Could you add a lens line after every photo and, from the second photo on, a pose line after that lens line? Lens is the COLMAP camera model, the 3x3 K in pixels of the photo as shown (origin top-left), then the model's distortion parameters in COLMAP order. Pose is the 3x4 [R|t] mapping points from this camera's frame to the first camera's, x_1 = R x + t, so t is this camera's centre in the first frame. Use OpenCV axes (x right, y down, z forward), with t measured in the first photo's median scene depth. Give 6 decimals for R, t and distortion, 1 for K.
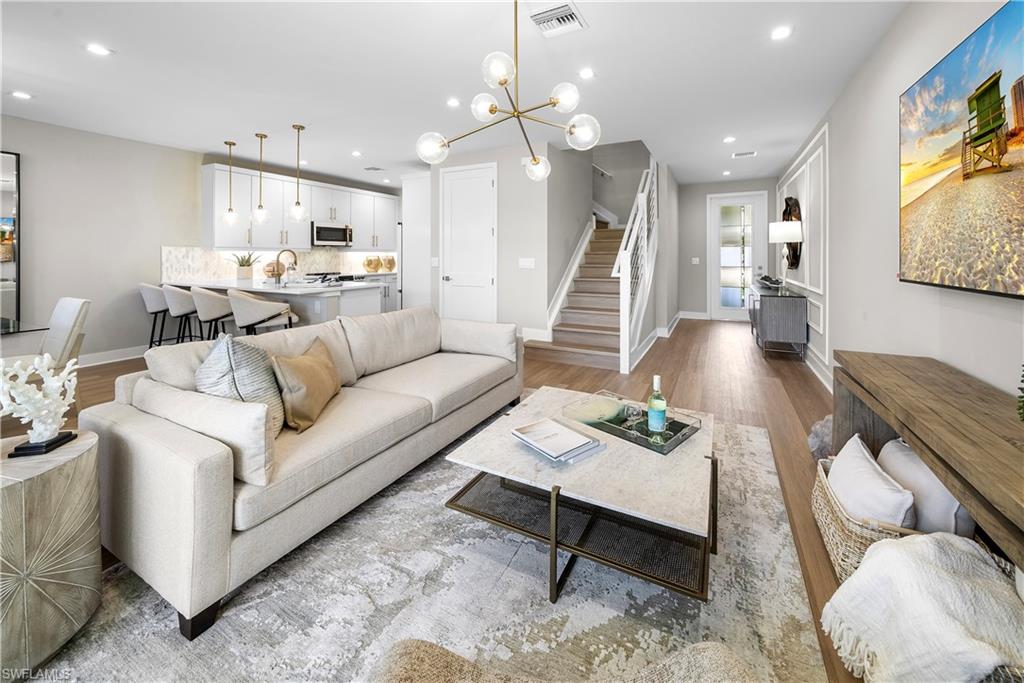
lens RADIAL K [[380.6, 0, 525.5], [0, 380.6, 257.9], [0, 0, 1]] dist [-0.000394, -0.000148]
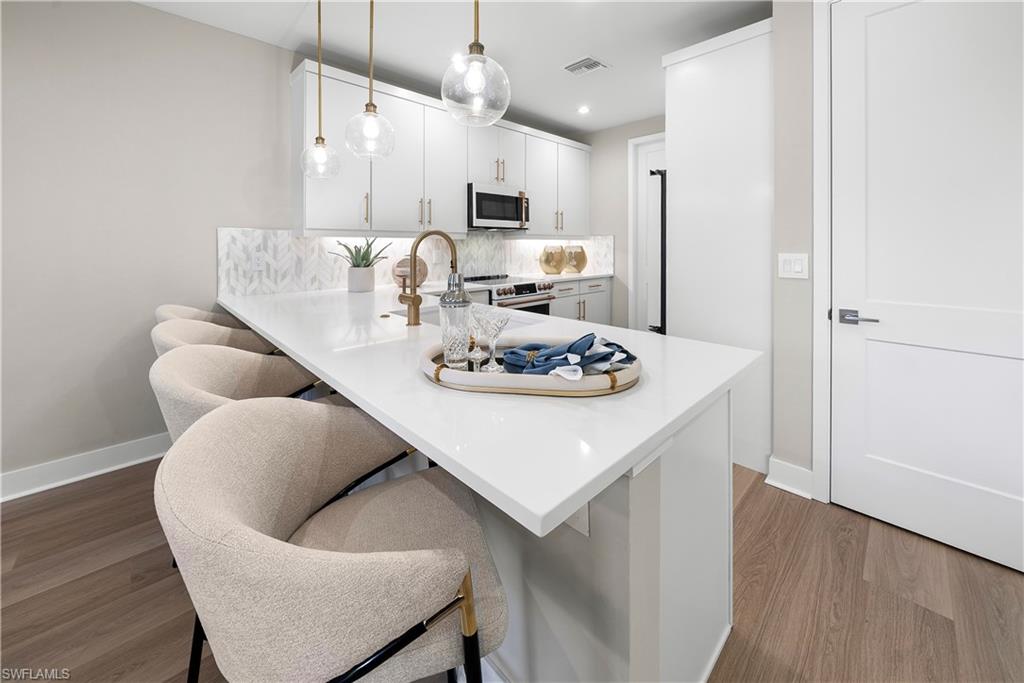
lens RADIAL K [[387.7, 0, 511.4], [0, 387.7, 257.1], [0, 0, 1]] dist [-0.002265, -0.000220]
pose [[0.946802, 0.012957, -0.321555, -0.485247], [-0.004106, 0.999594, 0.028189, -0.008834], [0.321790, -0.025369, 0.946471, 0.736270]]
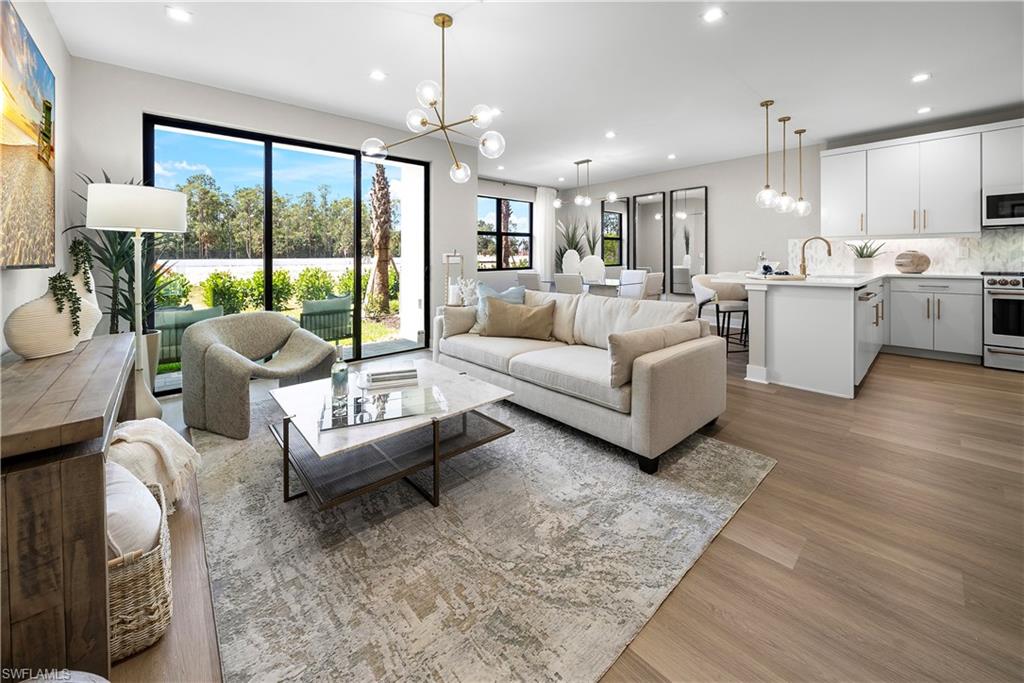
lens RADIAL K [[387.7, 0, 511.4], [0, 387.7, 257.1], [0, 0, 1]] dist [-0.002265, -0.000220]
pose [[-0.364908, 0.004034, -0.931035, 0.493211], [0.002332, 0.999991, 0.003419, 0.021060], [0.931041, -0.000923, -0.364914, 0.753733]]
